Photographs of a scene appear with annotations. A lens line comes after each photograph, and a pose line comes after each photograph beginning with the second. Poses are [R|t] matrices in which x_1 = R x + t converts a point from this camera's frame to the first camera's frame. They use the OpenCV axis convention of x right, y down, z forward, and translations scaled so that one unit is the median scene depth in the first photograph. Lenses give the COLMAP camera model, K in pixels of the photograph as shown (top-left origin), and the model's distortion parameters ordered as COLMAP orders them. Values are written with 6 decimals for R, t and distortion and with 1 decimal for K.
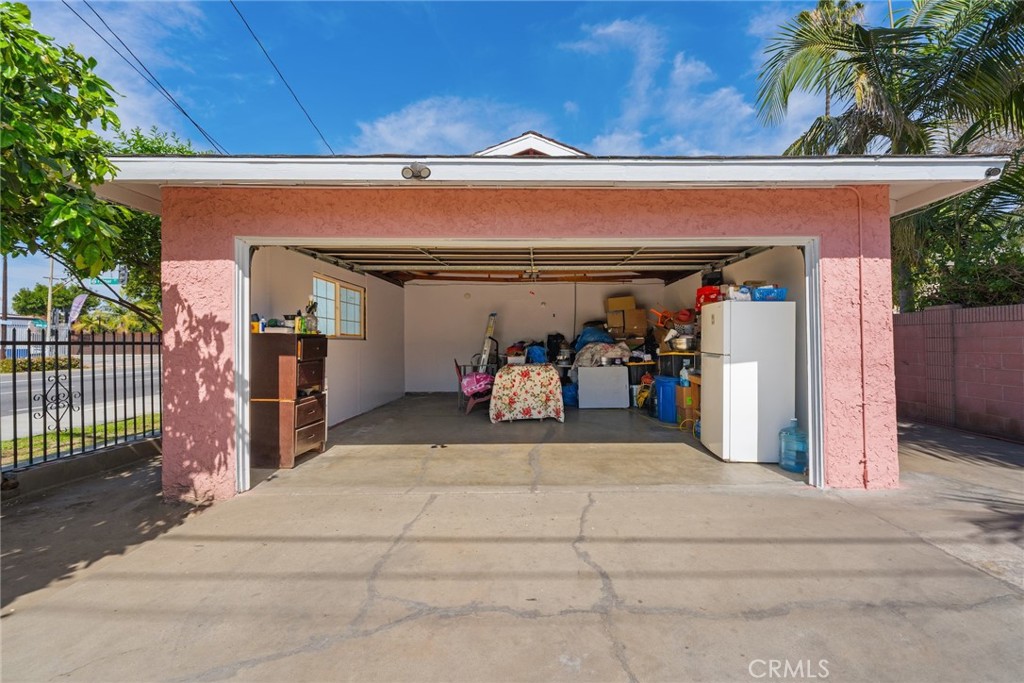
lens RADIAL K [[432.0, 0, 535.3], [0, 432.0, 338.4], [0, 0, 1]] dist [-0.004540, -0.000004]
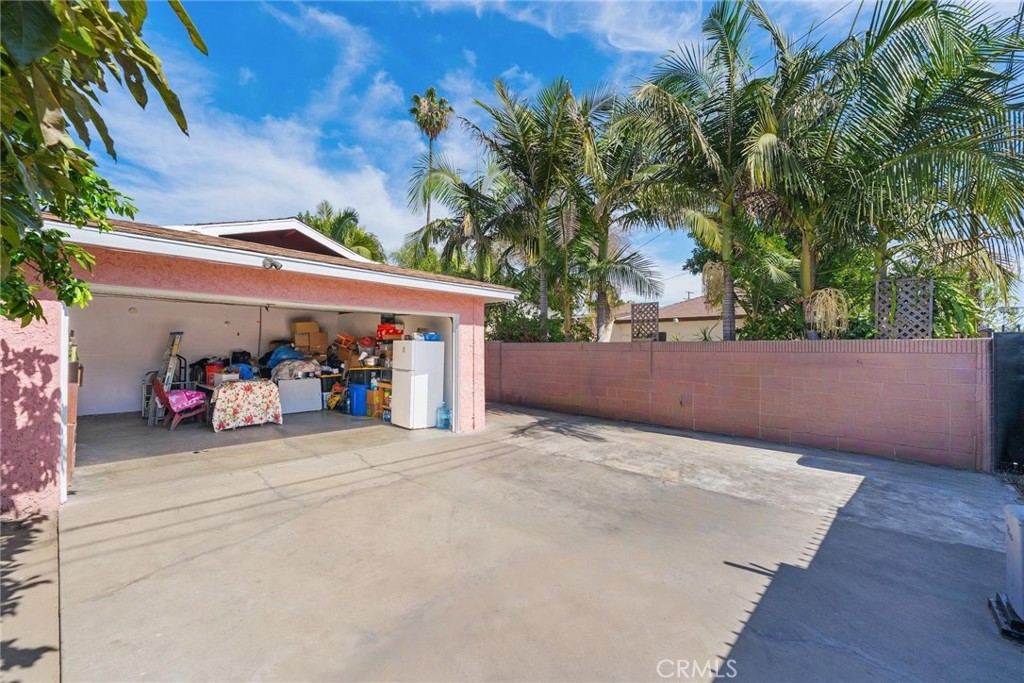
lens RADIAL K [[432.0, 0, 514.2], [0, 432.0, 341.4], [0, 0, 1]] dist [-0.004540, -0.000004]
pose [[0.683619, 0.020844, 0.729541, -0.714627], [-0.015337, 0.999782, -0.014194, -0.077213], [-0.729678, -0.001486, 0.683790, -0.662583]]
